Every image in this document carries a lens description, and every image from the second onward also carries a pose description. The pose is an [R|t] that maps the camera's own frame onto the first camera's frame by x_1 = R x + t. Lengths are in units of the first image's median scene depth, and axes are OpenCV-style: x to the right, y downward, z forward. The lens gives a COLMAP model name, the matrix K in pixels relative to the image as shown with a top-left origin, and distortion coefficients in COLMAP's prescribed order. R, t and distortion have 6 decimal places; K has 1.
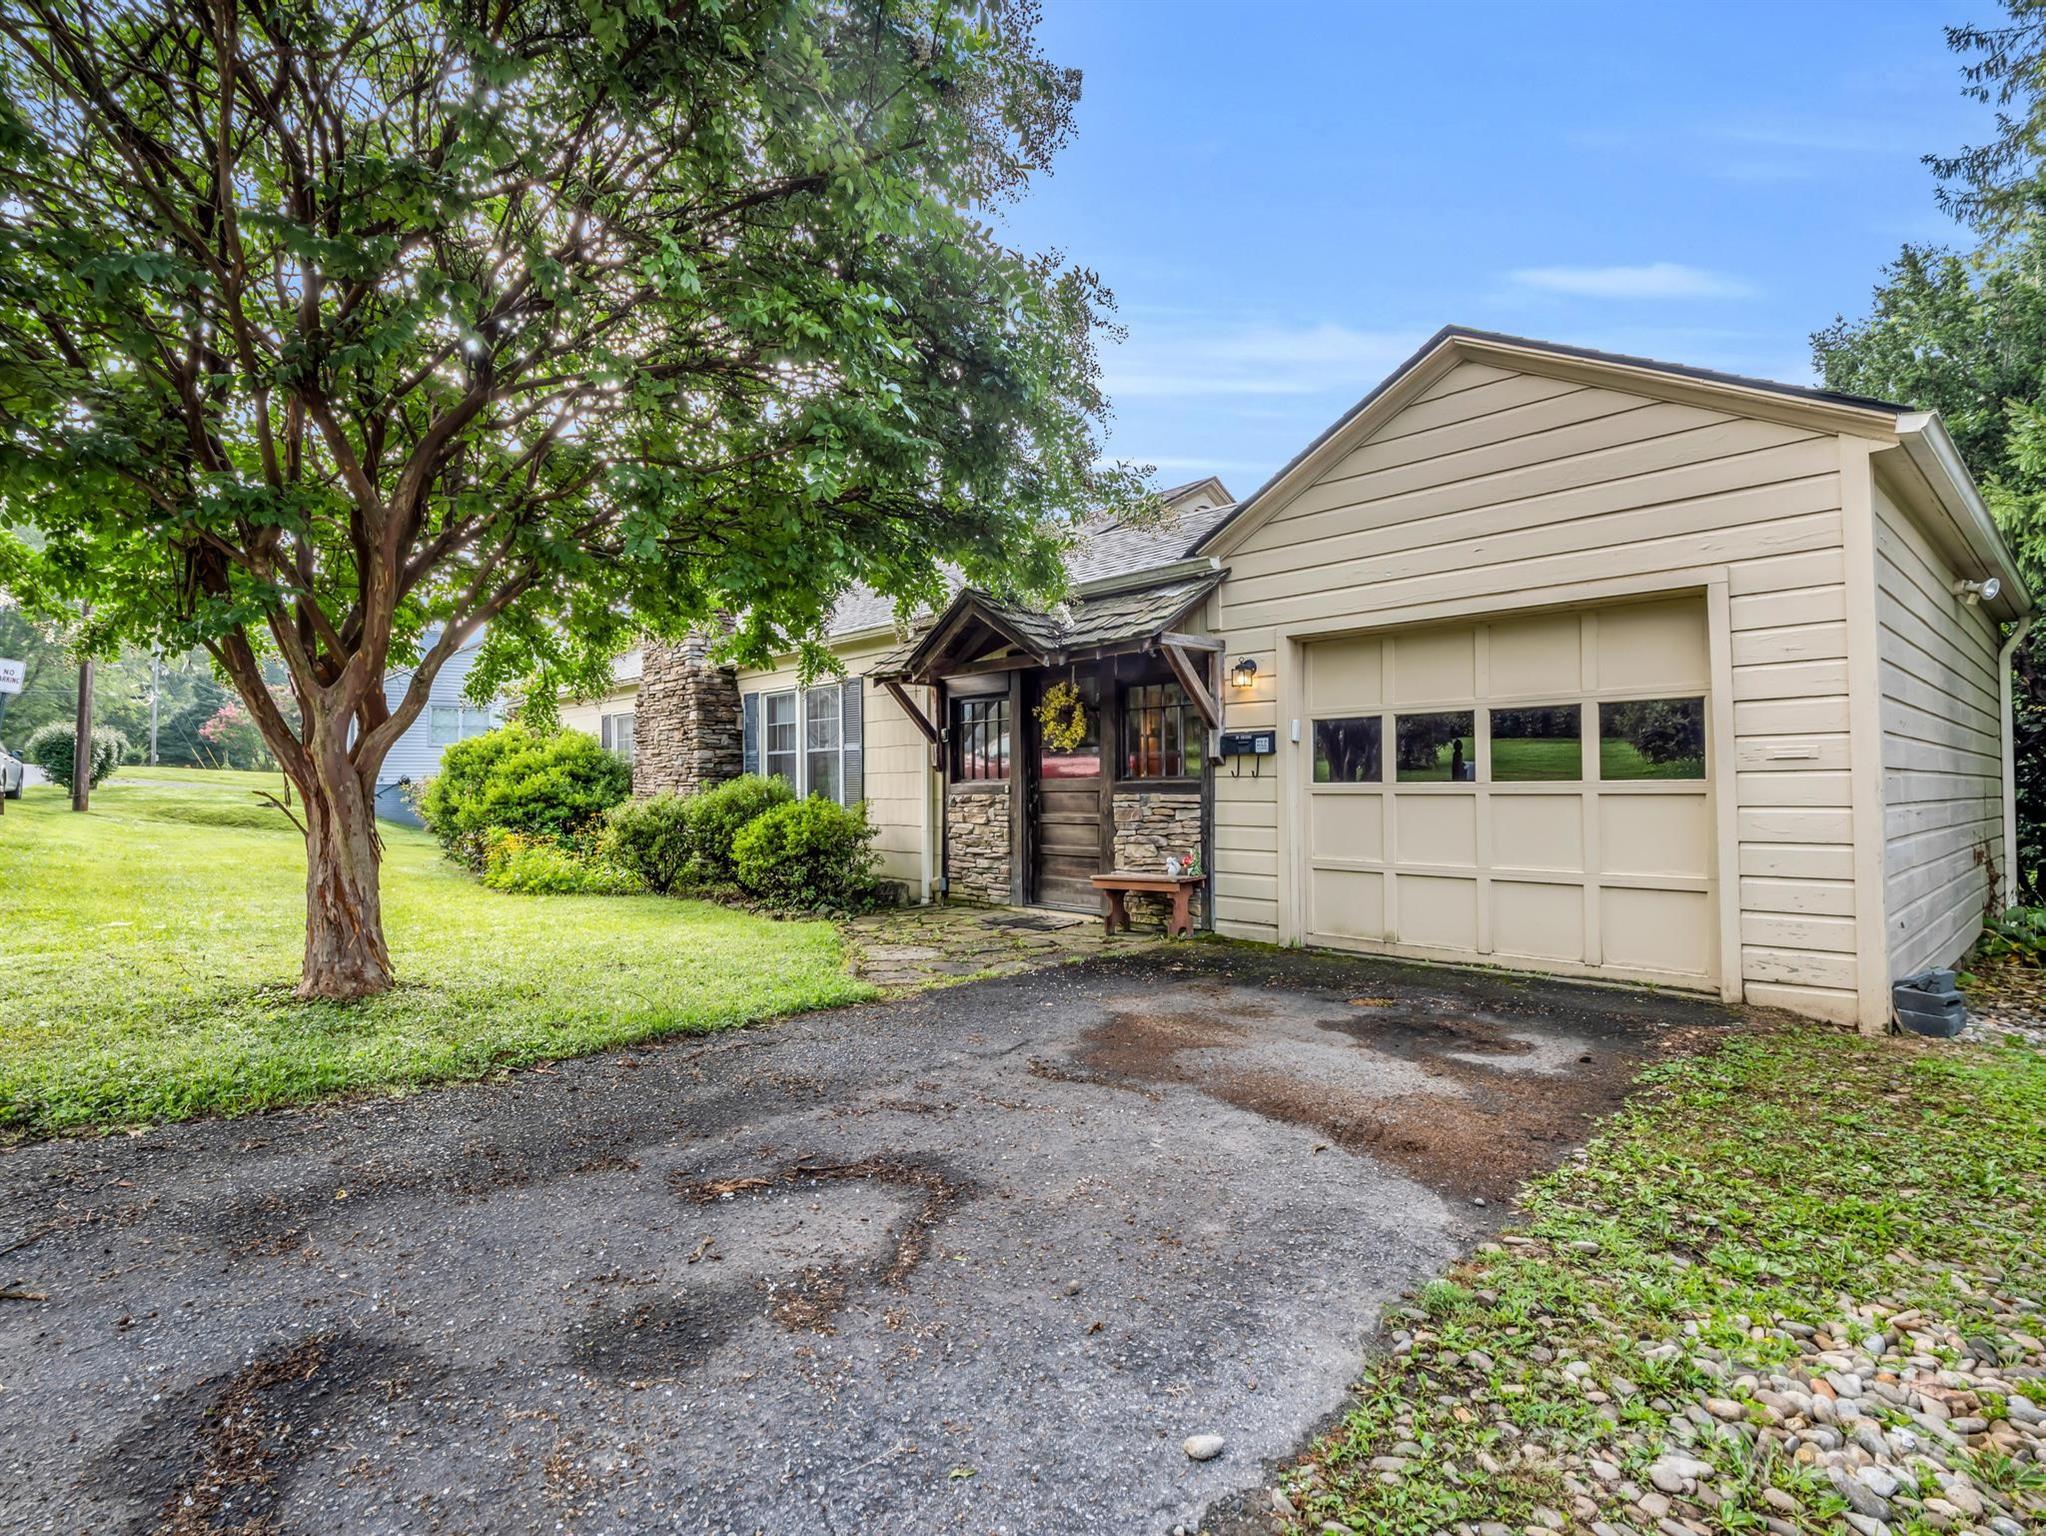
lens RADIAL K [[1028.1, 0, 1023.0], [0, 1028.1, 768.0], [0, 0, 1]] dist [-0.001295, -0.014093]
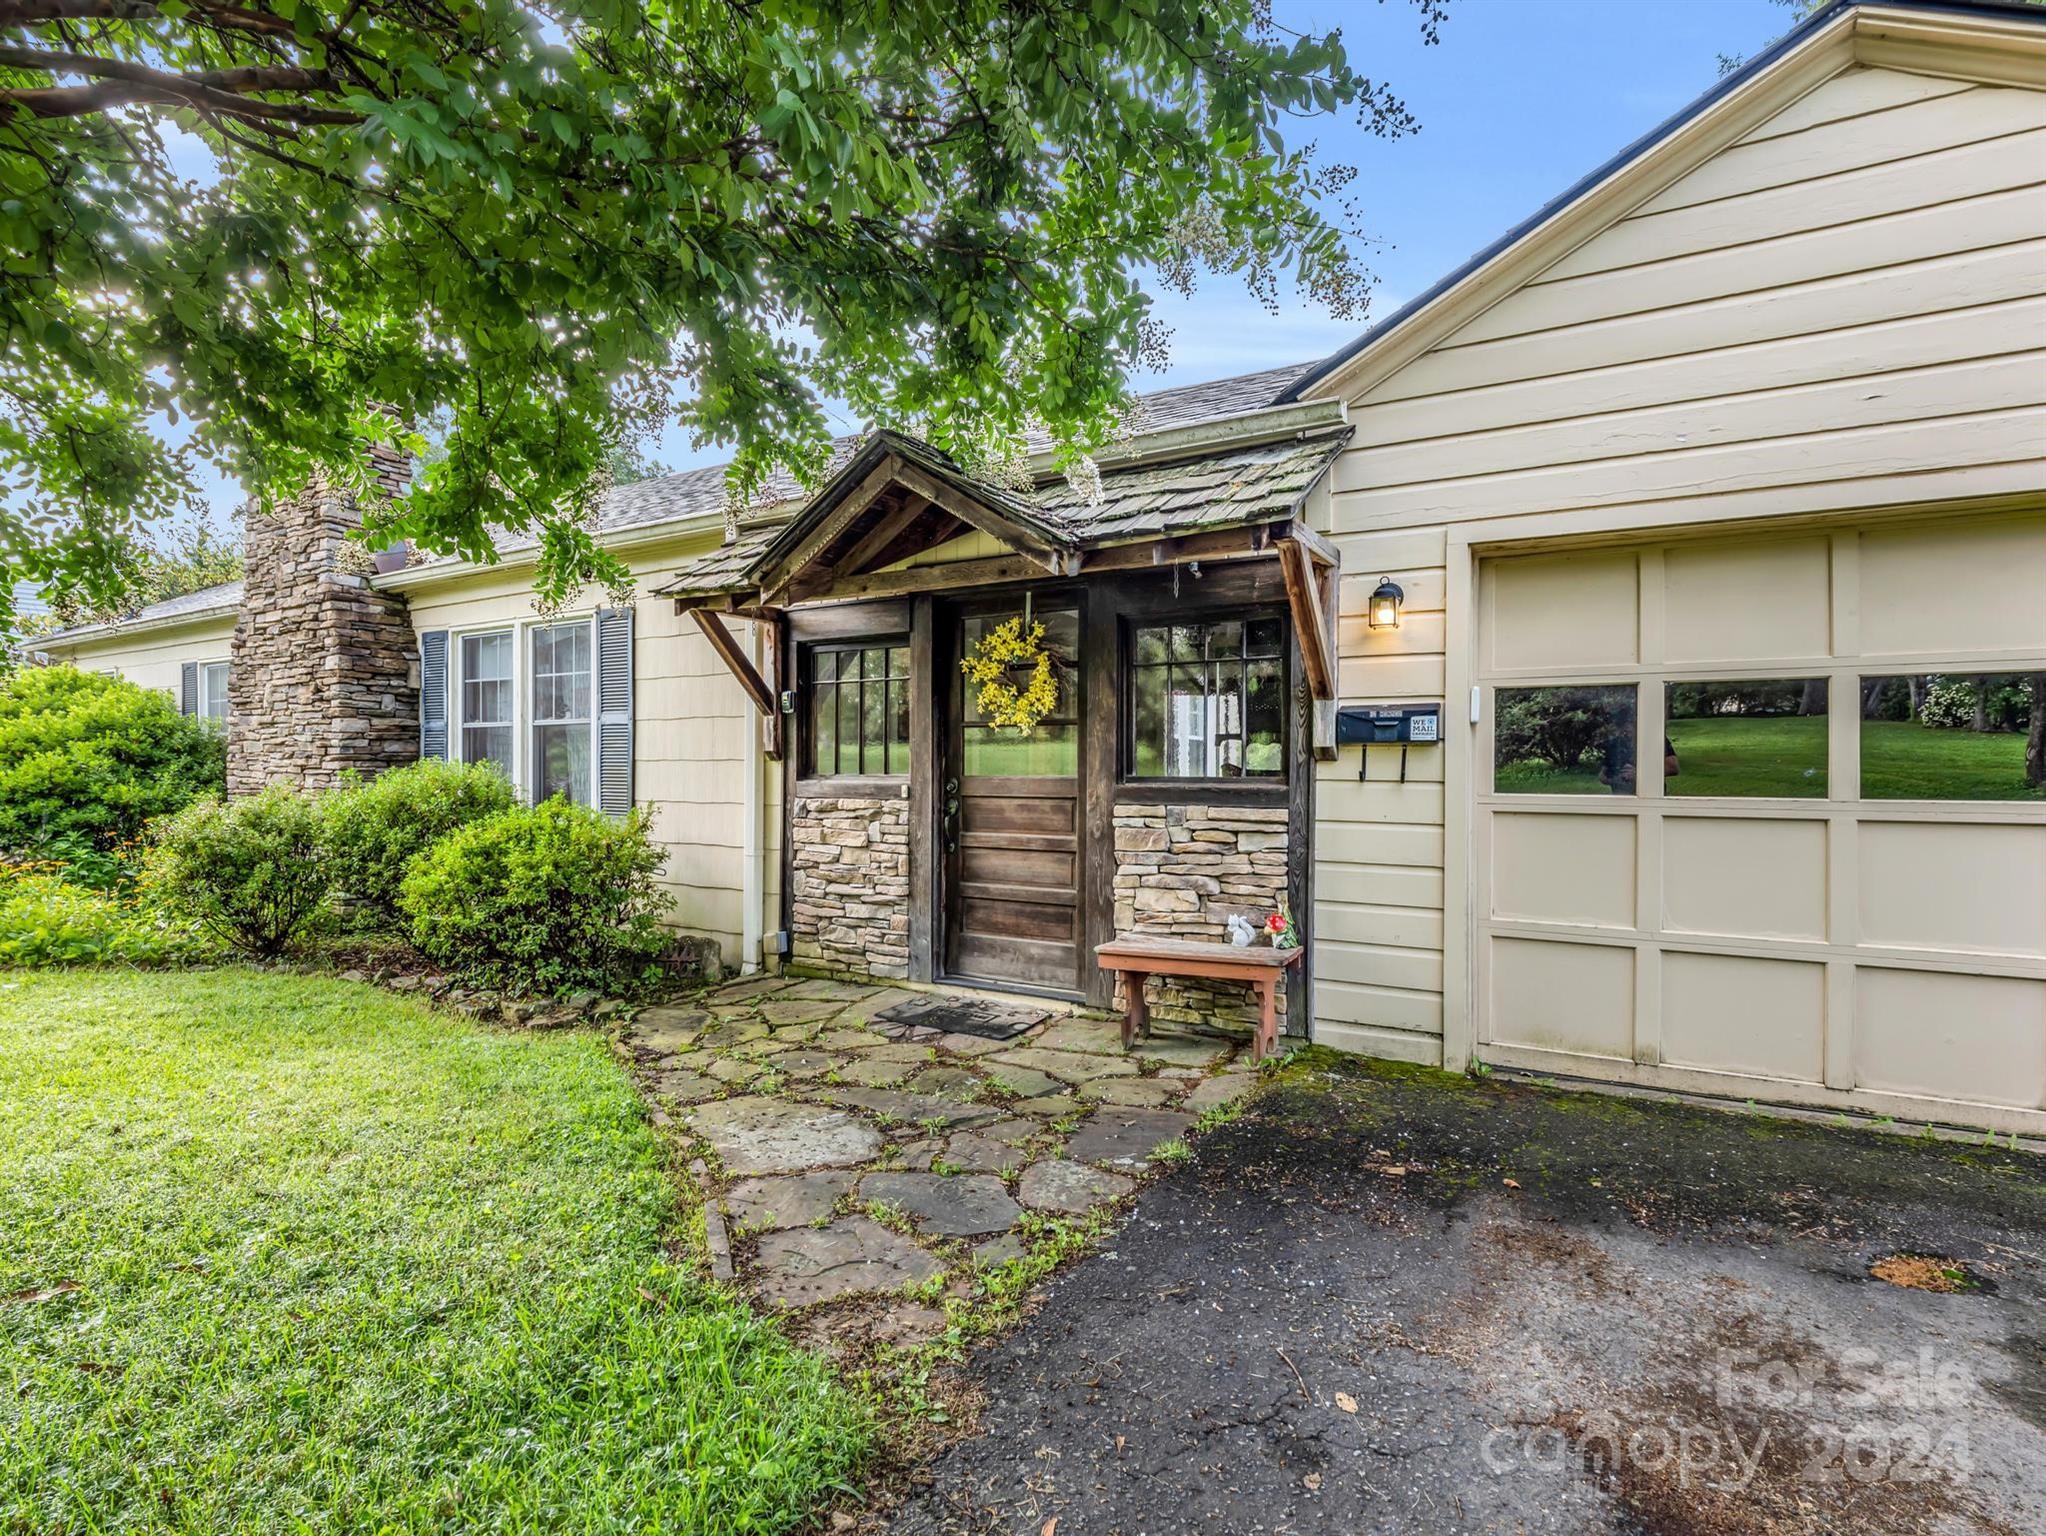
lens RADIAL K [[1028.1, 0, 1023.0], [0, 1028.1, 768.0], [0, 0, 1]] dist [-0.001295, -0.014093]
pose [[0.963610, 0.010560, 0.267103, -0.107432], [-0.015206, 0.999767, 0.015331, -0.003830], [-0.266879, -0.018834, 0.963546, 0.376869]]
